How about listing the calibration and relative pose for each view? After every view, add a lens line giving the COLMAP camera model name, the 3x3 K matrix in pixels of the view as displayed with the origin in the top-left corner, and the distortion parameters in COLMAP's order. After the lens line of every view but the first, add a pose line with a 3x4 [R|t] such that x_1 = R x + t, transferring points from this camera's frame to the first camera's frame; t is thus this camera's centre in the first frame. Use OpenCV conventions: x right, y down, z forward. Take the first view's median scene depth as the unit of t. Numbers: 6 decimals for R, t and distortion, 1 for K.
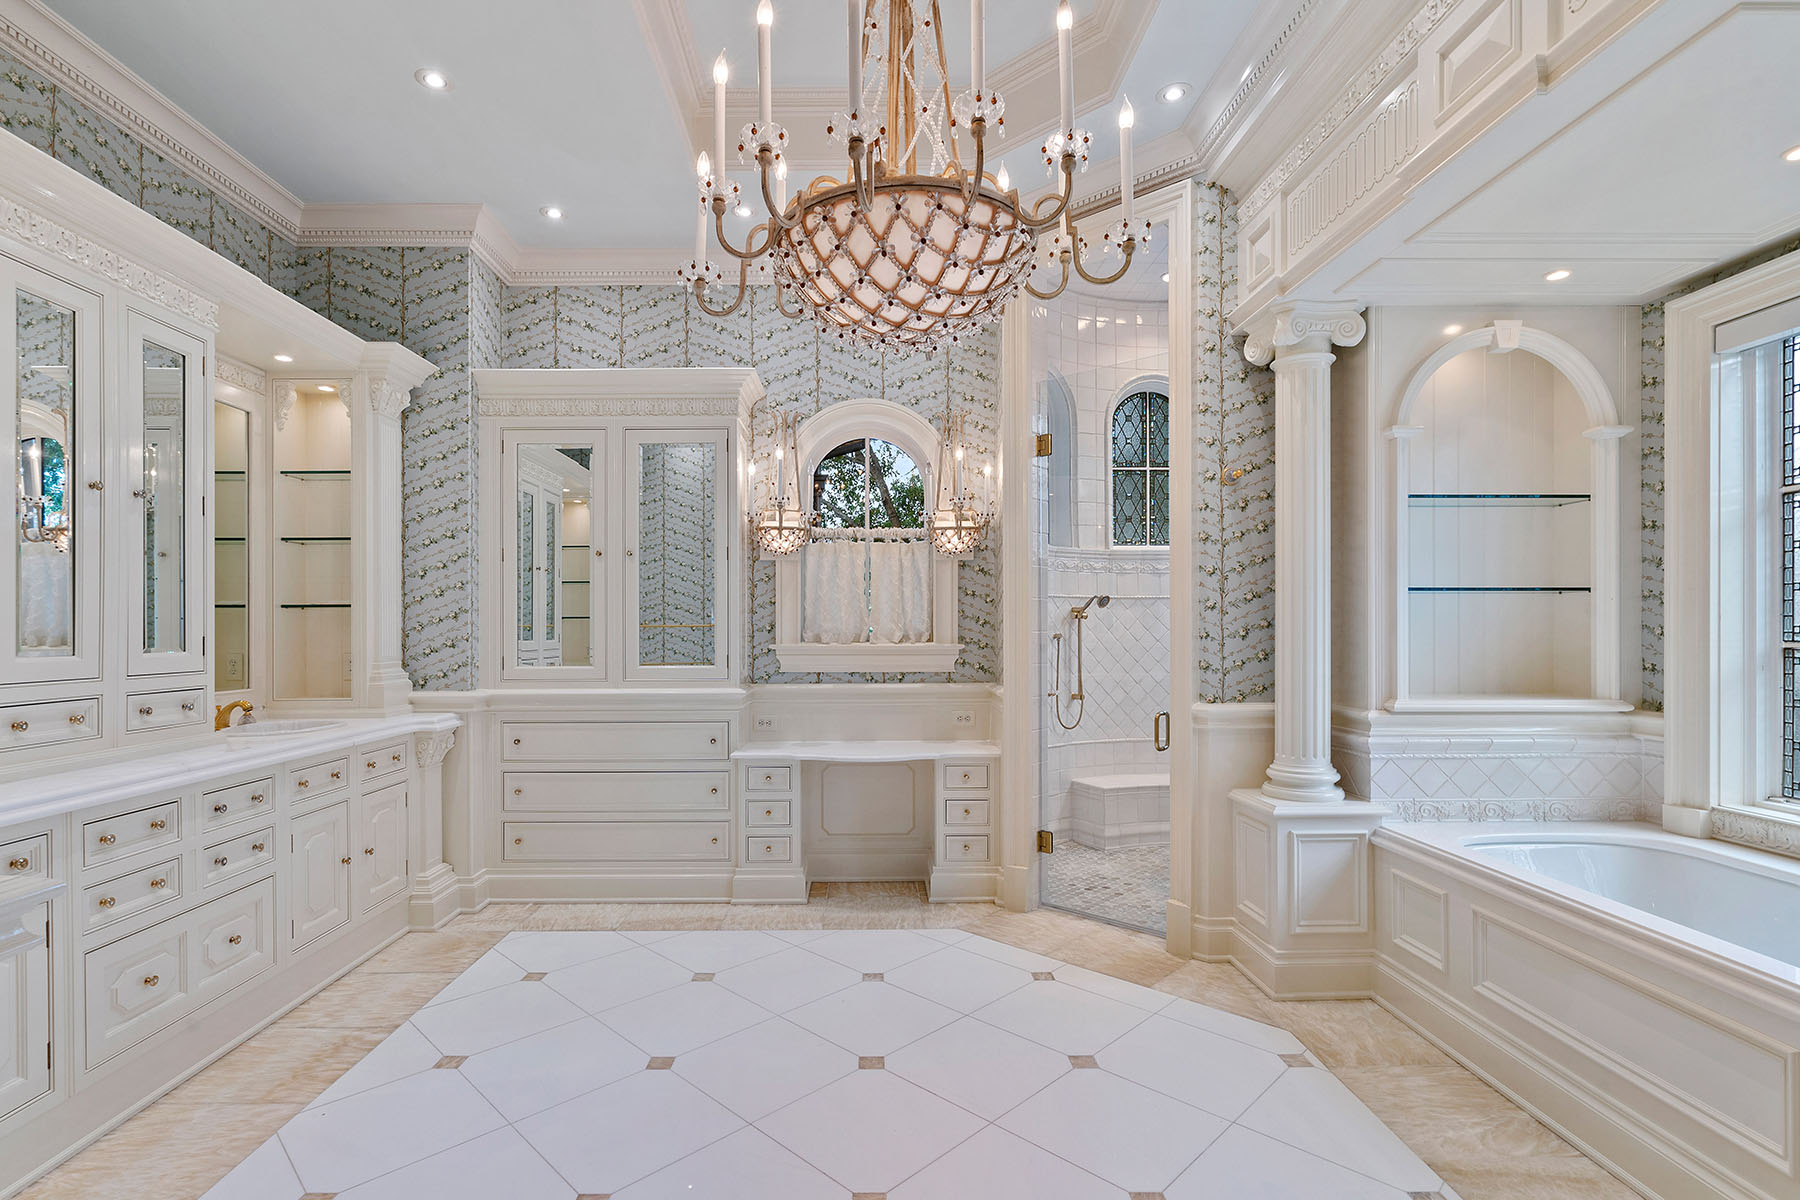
lens RADIAL K [[826.4, 0, 894.3], [0, 826.4, 608.7], [0, 0, 1]] dist [-0.005072, -0.000264]
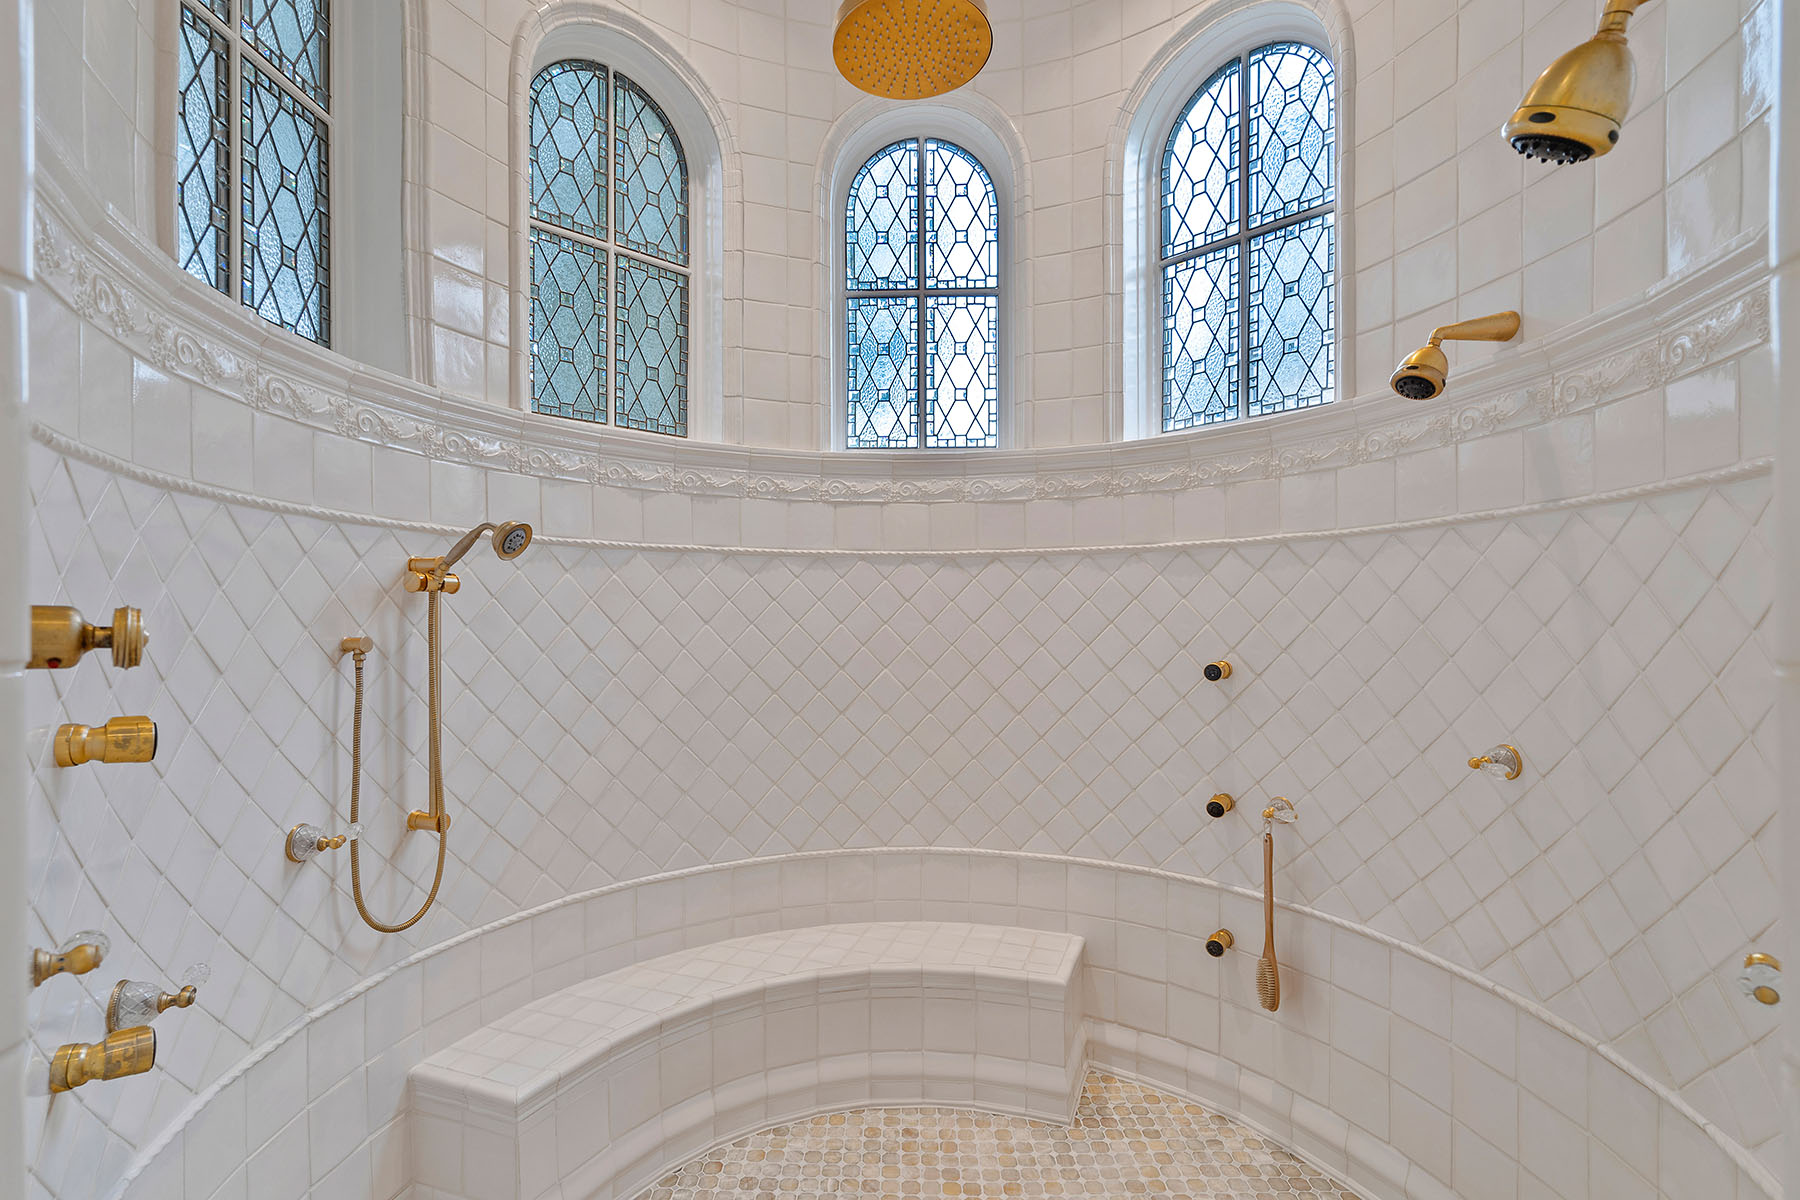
lens RADIAL K [[826.4, 0, 895.0], [0, 826.4, 604.1], [0, 0, 1]] dist [-0.005072, -0.000264]
pose [[0.743685, -0.001002, 0.668530, 0.136198], [-0.002898, 0.999985, 0.004723, 0.014689], [-0.668524, -0.005450, 0.743670, 0.610436]]
